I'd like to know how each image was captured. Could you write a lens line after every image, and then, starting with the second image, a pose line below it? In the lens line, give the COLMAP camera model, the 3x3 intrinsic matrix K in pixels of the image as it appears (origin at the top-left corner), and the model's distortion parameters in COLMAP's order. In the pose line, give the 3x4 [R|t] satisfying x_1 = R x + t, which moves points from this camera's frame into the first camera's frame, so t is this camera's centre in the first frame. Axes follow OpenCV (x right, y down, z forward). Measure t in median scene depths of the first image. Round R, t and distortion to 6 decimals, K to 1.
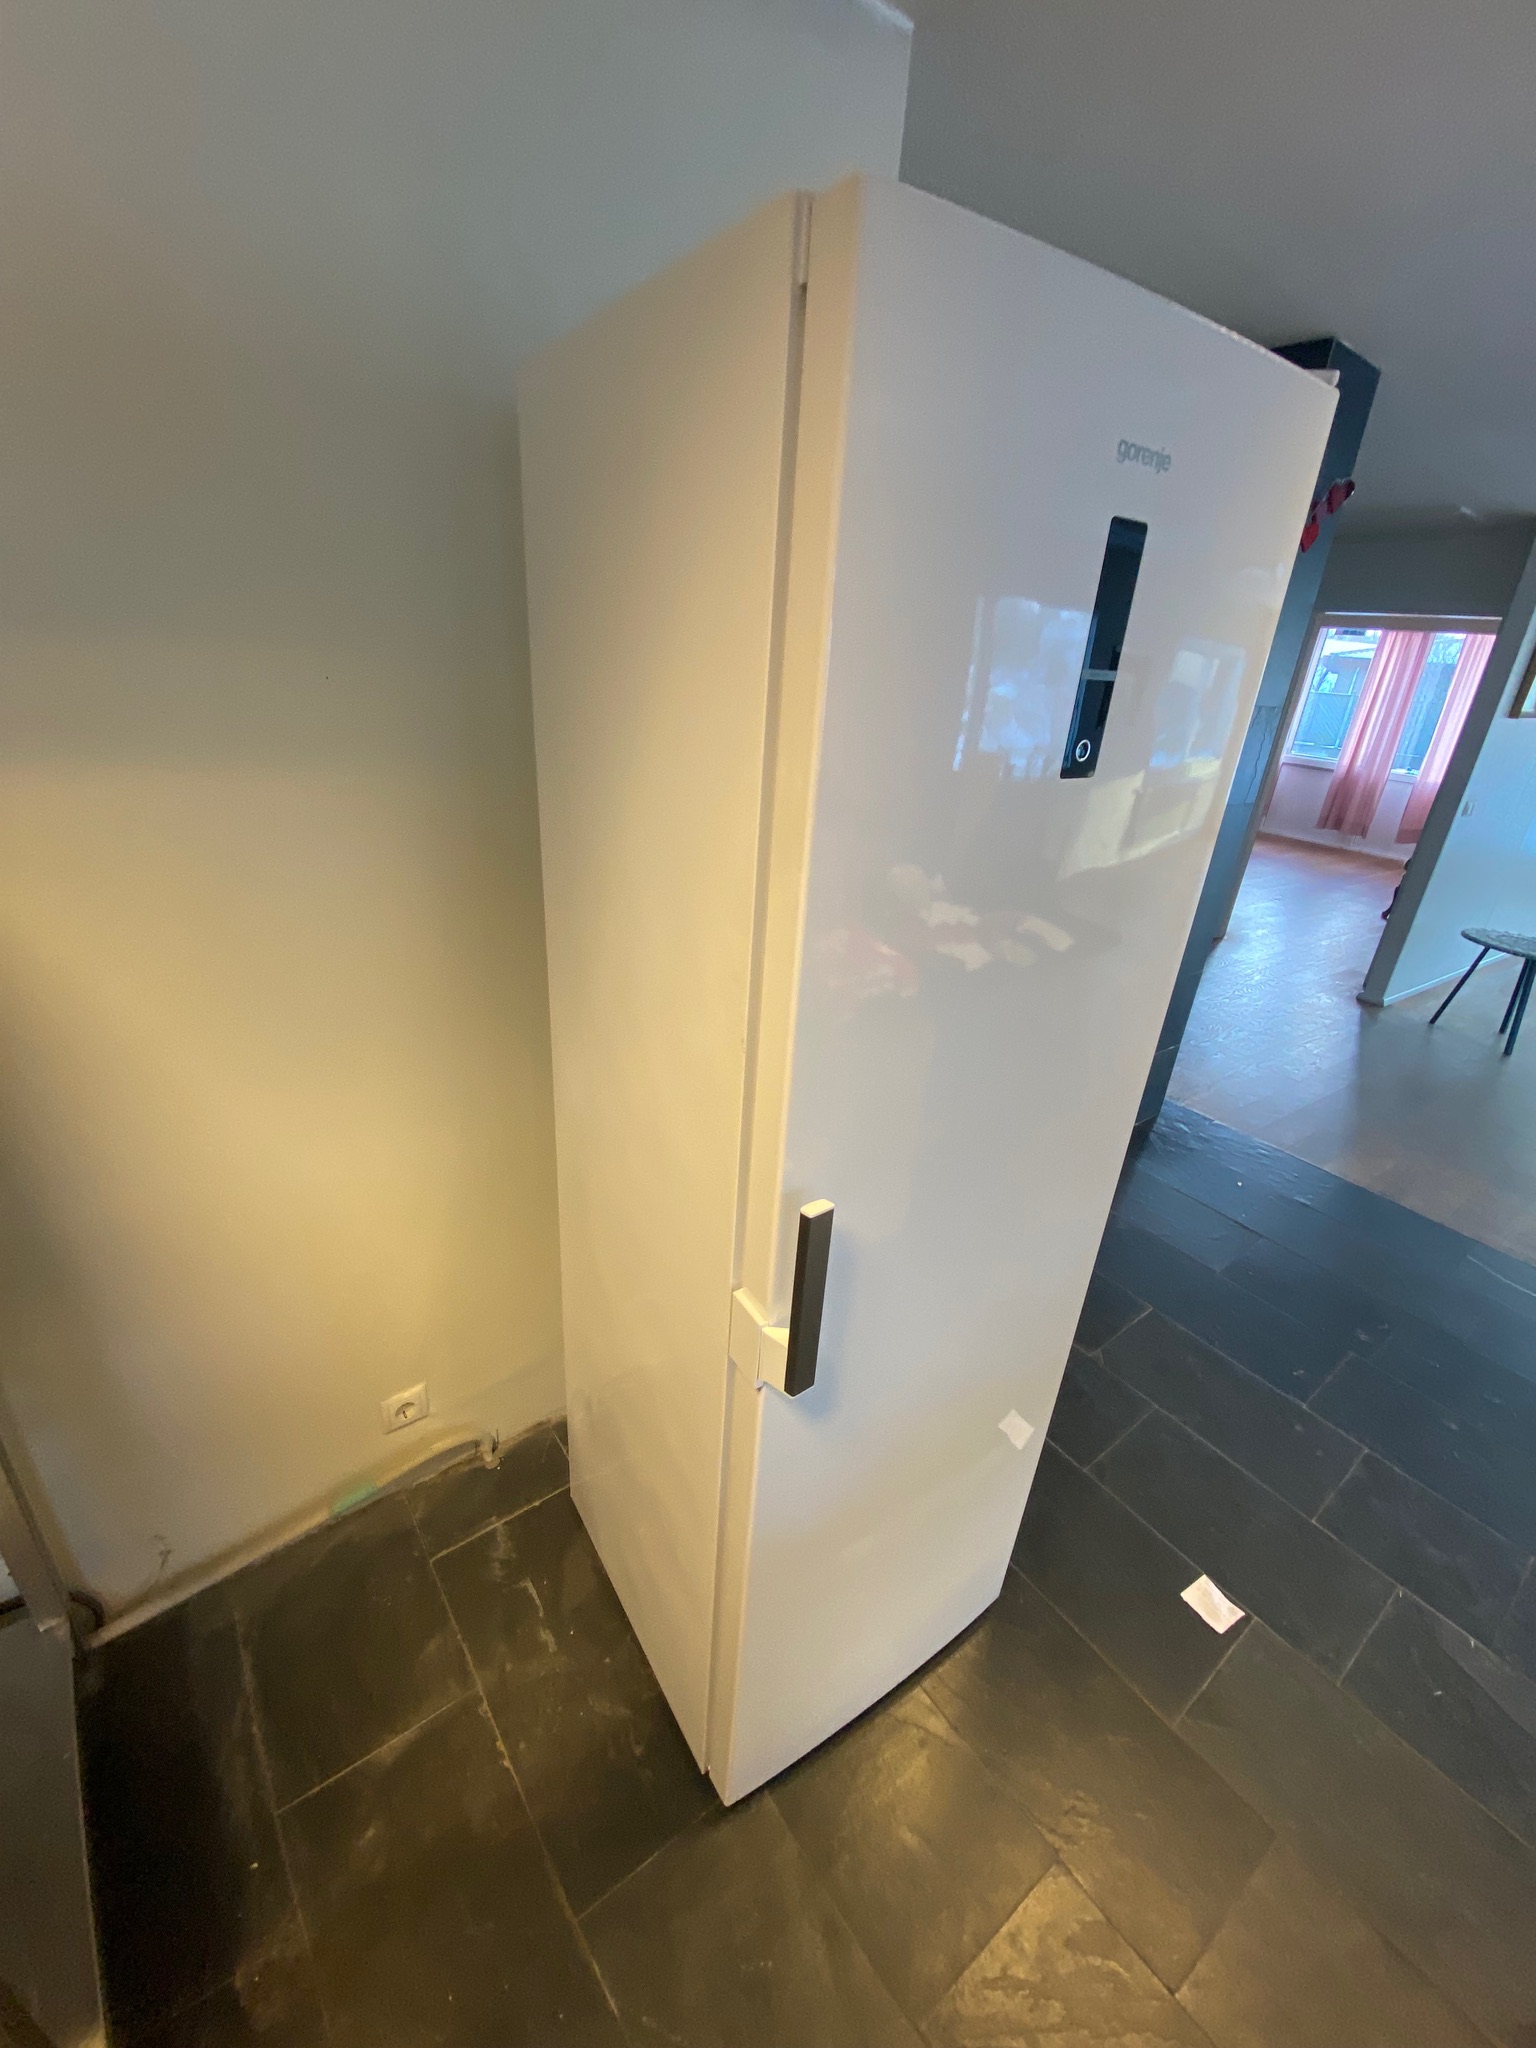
lens RADIAL K [[832.4, 0, 771.4], [0, 832.4, 984.1], [0, 0, 1]] dist [-0.014050, -0.006658]
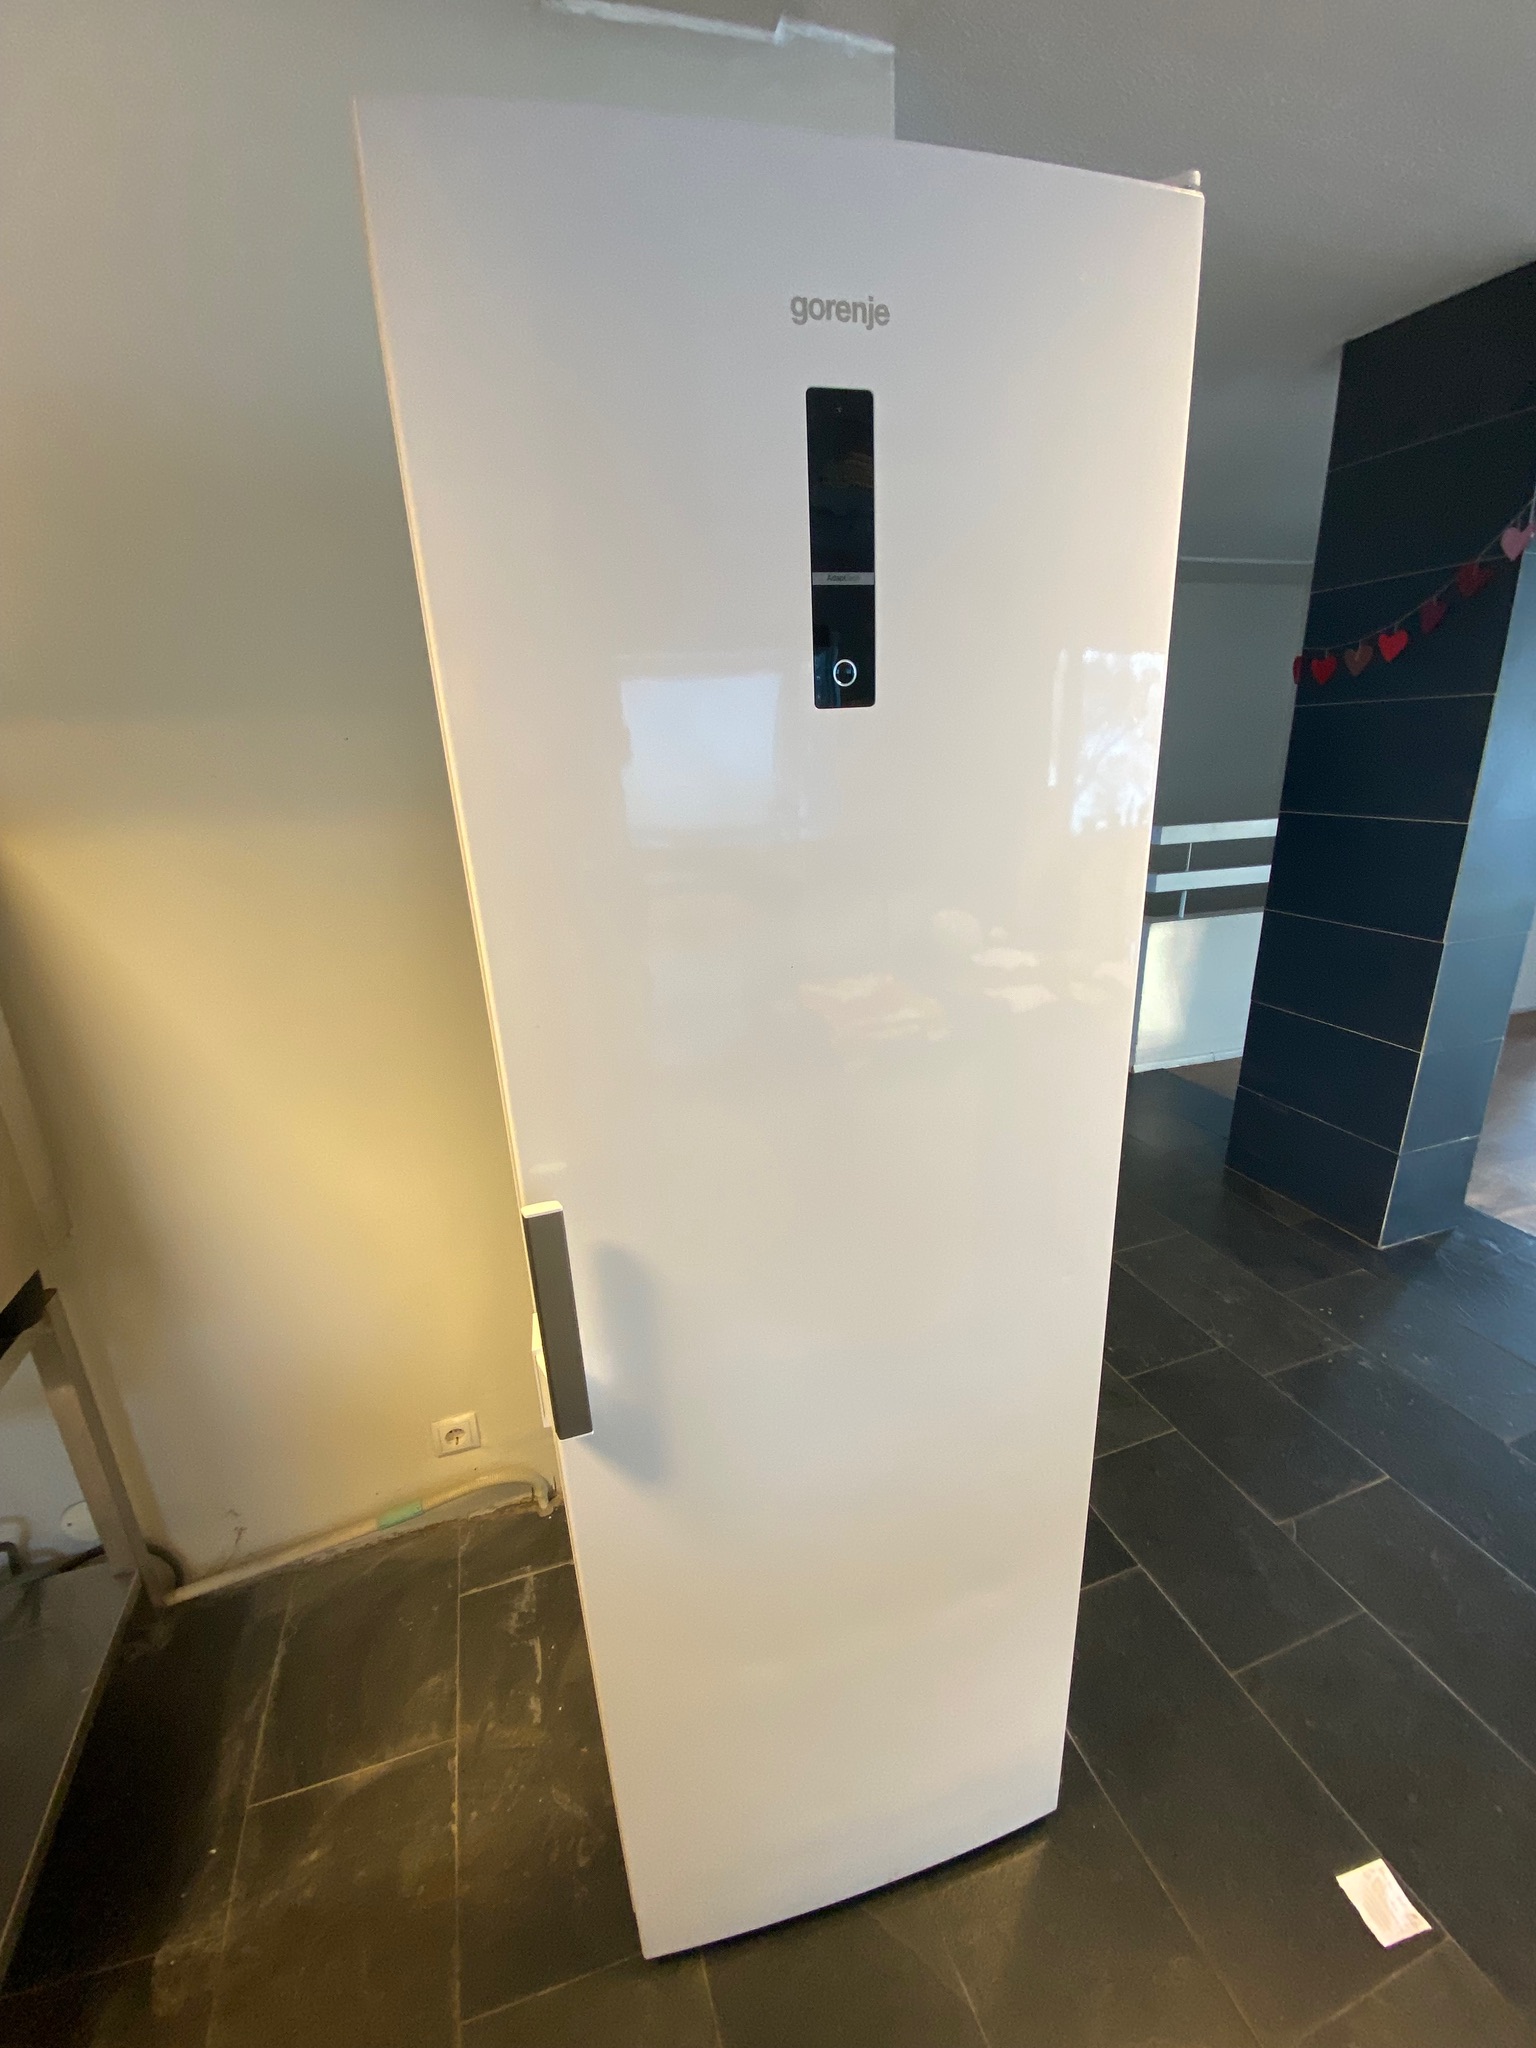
lens RADIAL K [[832.4, 0, 745.1], [0, 832.4, 979.8], [0, 0, 1]] dist [-0.014050, -0.006658]
pose [[0.941883, -0.014468, -0.335629, 0.291456], [-0.022228, 0.994199, -0.105237, 0.060782], [0.335205, 0.106581, 0.936097, 0.114561]]
